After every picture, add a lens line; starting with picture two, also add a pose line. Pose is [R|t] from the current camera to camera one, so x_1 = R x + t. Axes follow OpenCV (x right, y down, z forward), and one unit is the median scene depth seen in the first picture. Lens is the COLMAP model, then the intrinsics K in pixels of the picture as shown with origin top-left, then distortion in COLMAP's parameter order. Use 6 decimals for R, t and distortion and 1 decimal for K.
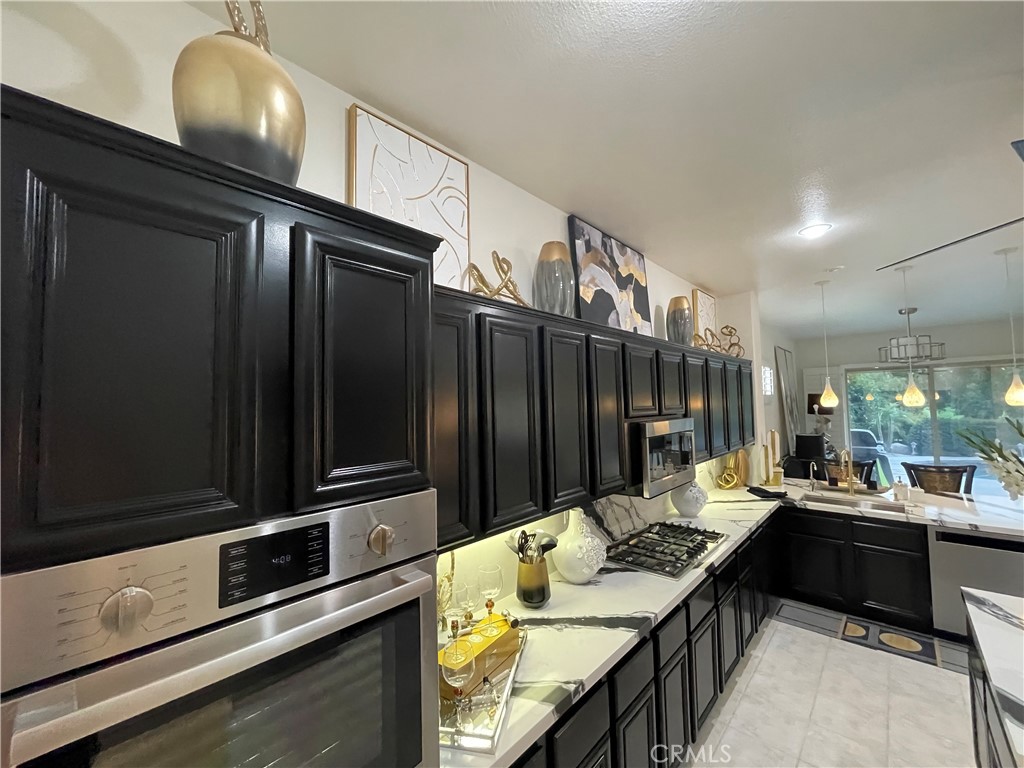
lens RADIAL K [[411.3, 0, 513.3], [0, 411.3, 381.9], [0, 0, 1]] dist [0.000080, 0.000066]
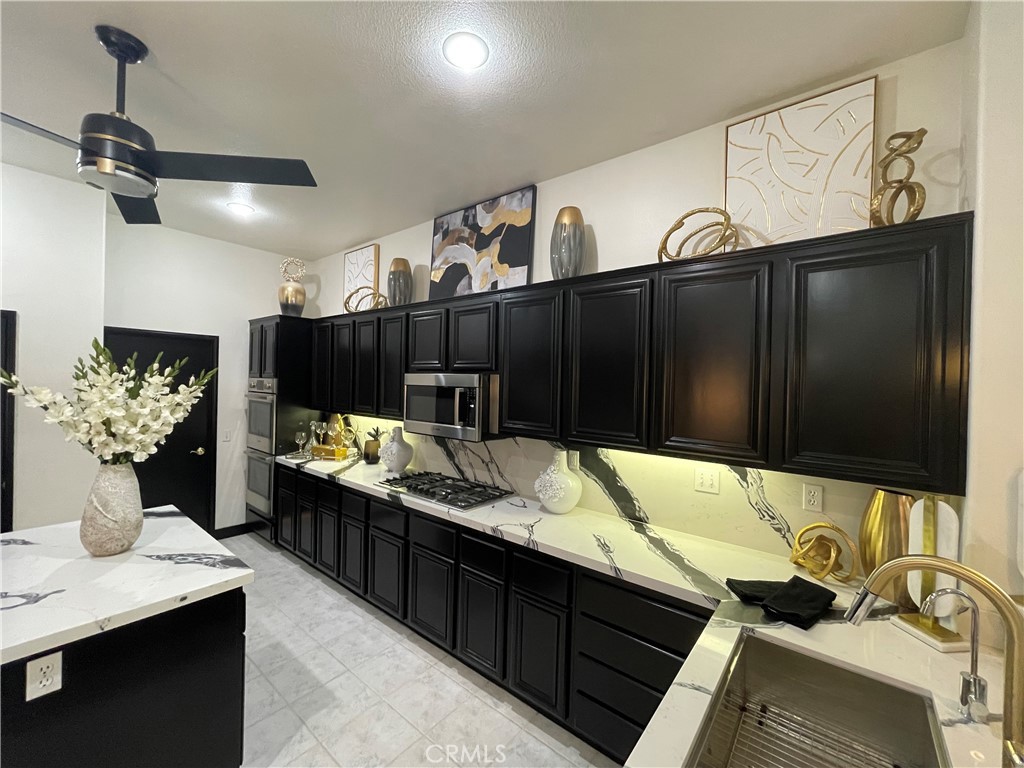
lens RADIAL K [[411.3, 0, 513.3], [0, 411.3, 381.9], [0, 0, 1]] dist [0.000080, 0.000066]
pose [[0.064797, 0.031539, -0.997400, 1.362043], [0.029155, 0.999014, 0.033484, 0.076128], [0.997473, -0.031248, 0.063813, 1.044708]]
